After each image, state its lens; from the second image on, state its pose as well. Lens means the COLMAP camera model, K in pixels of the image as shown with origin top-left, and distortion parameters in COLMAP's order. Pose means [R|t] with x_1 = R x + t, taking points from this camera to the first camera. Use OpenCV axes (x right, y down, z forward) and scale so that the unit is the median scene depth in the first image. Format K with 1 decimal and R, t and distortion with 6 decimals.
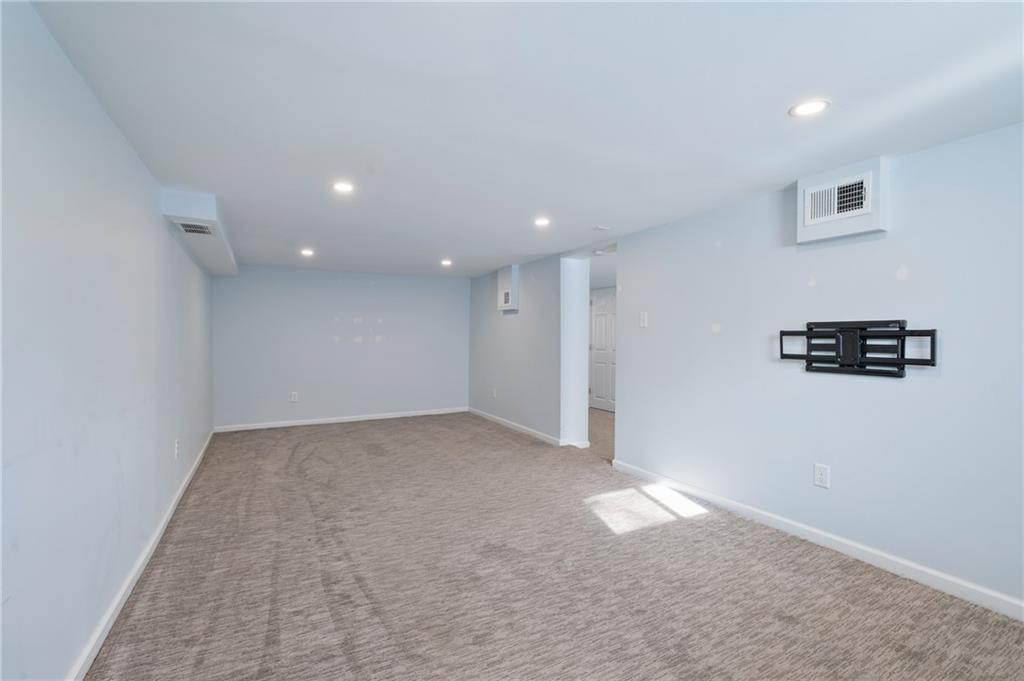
lens RADIAL K [[457.1, 0, 512.0], [0, 457.1, 340.5], [0, 0, 1]] dist [-0.000256, 0.000229]
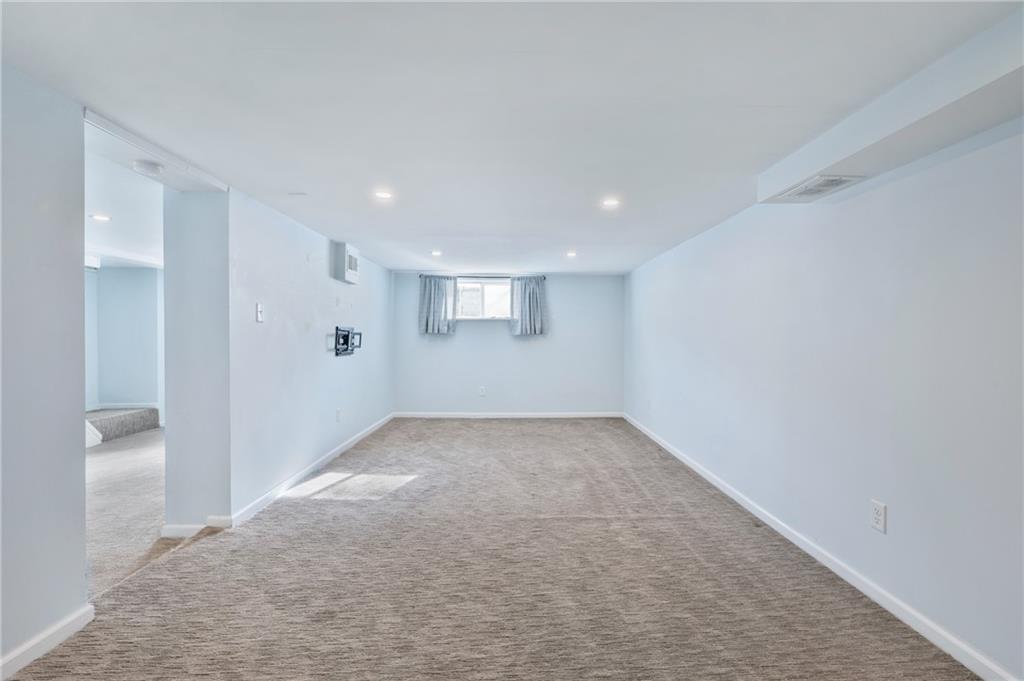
lens RADIAL K [[457.1, 0, 512.0], [0, 457.1, 340.5], [0, 0, 1]] dist [-0.000256, 0.000229]
pose [[-0.882266, -0.005304, 0.470721, -0.708743], [-0.000267, 0.999942, 0.010767, -0.006281], [-0.470751, 0.009374, -0.882217, 2.176573]]
